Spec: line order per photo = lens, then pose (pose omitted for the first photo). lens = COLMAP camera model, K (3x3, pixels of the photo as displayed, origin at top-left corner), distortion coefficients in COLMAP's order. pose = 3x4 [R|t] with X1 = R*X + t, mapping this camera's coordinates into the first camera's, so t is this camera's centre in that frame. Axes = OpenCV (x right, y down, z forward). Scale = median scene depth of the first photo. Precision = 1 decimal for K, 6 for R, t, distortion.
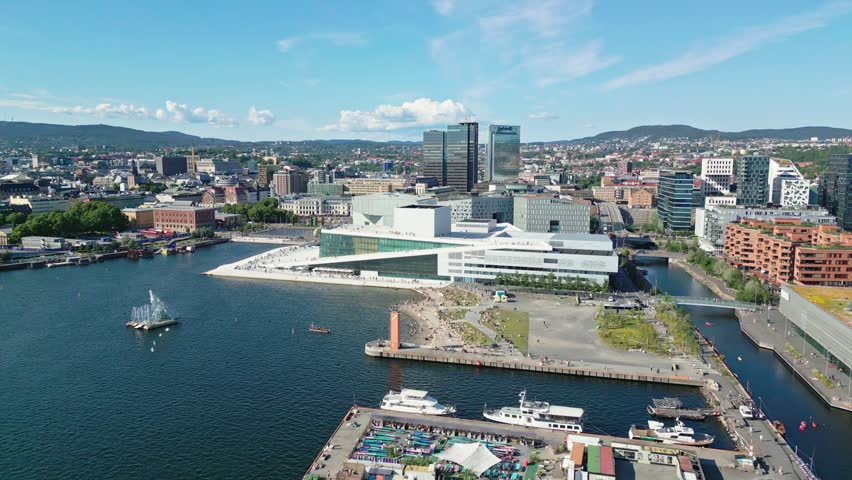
lens RADIAL K [[620.3, 0, 428.2], [0, 620.3, 240.4], [0, 0, 1]] dist [0.089554, -0.119790]
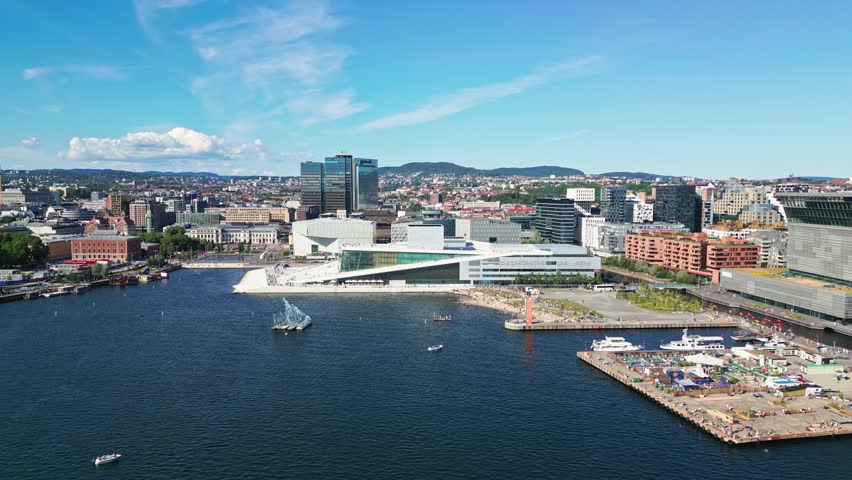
lens RADIAL K [[620.3, 0, 428.2], [0, 620.3, 240.4], [0, 0, 1]] dist [0.089554, -0.119790]
pose [[0.933276, -0.026184, 0.358205, -0.356079], [0.045176, 0.997976, -0.044752, 0.022757], [-0.356309, 0.057949, 0.932570, -0.085048]]
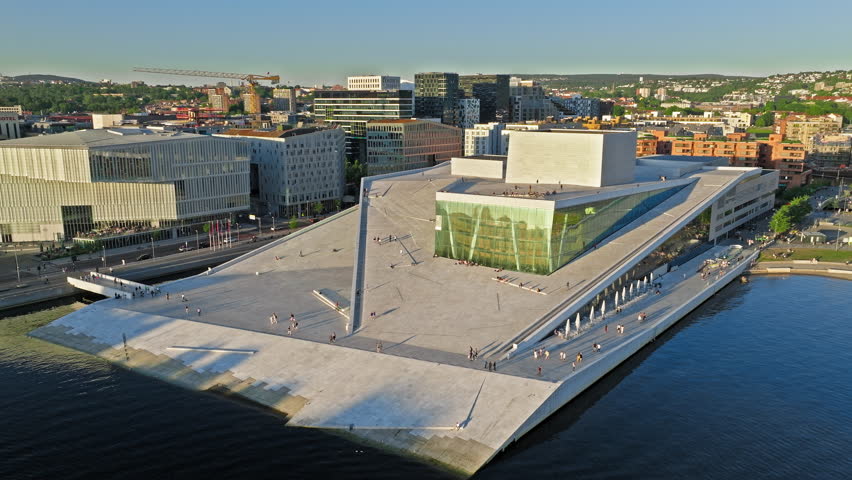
lens RADIAL K [[643.0, 0, 426.0], [0, 643.0, 240.0], [0, 0, 1]] dist [-0.000284, 0.000457]
pose [[0.339715, -0.197346, 0.919591, -0.474122], [0.121402, 0.978760, 0.165195, -0.058235], [-0.932660, 0.055521, 0.356458, 0.775663]]
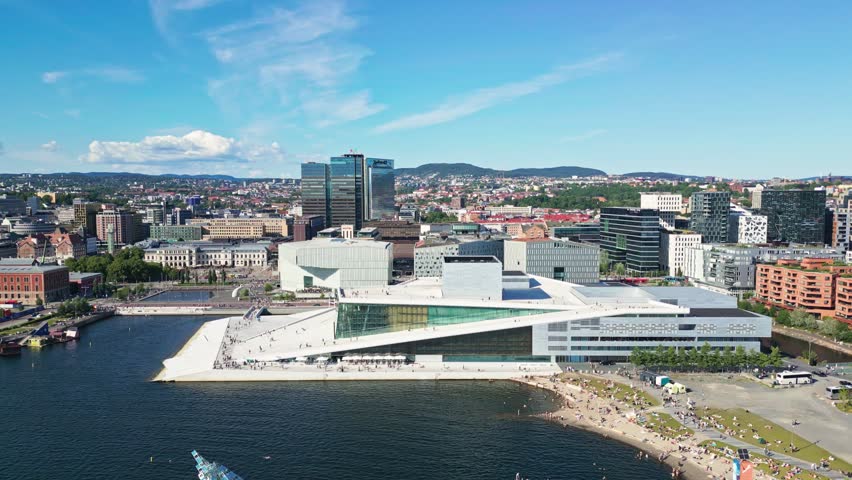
lens RADIAL K [[620.3, 0, 428.2], [0, 620.3, 240.4], [0, 0, 1]] dist [0.089554, -0.119790]
pose [[0.942142, -0.027855, 0.334055, -0.255620], [0.046436, 0.997779, -0.047764, -0.036793], [-0.331982, 0.060512, 0.941343, 0.258303]]
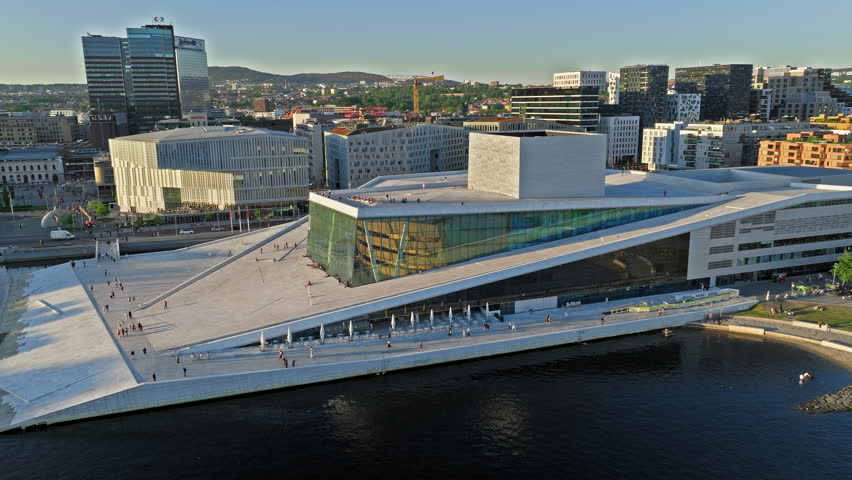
lens RADIAL K [[643.0, 0, 426.0], [0, 643.0, 240.0], [0, 0, 1]] dist [-0.000284, 0.000457]
pose [[0.775483, -0.144255, 0.614668, -0.308006], [0.096160, 0.989177, 0.110829, -0.031074], [-0.624003, -0.026839, 0.780961, 0.568590]]
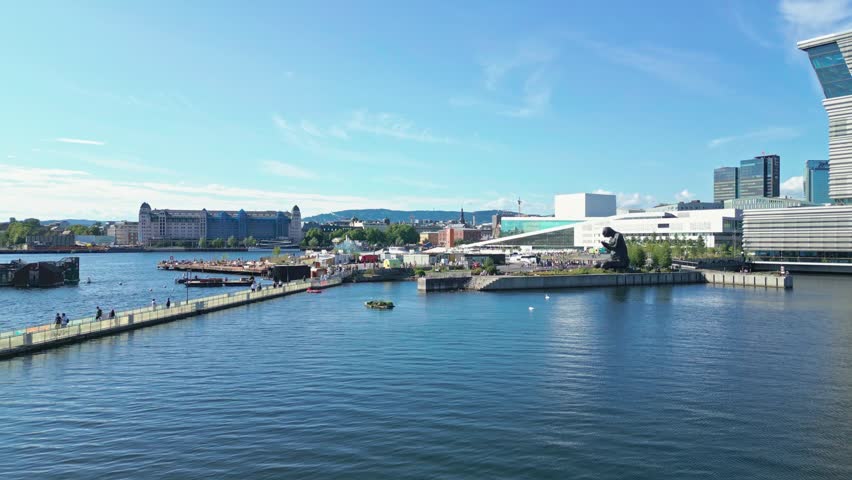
lens RADIAL K [[620.3, 0, 428.2], [0, 620.3, 240.4], [0, 0, 1]] dist [0.089554, -0.119790]
pose [[0.829392, -0.001486, -0.558664, 0.324571], [-0.072663, 0.991215, -0.110512, 0.144073], [0.553921, 0.132252, 0.821998, -0.067153]]
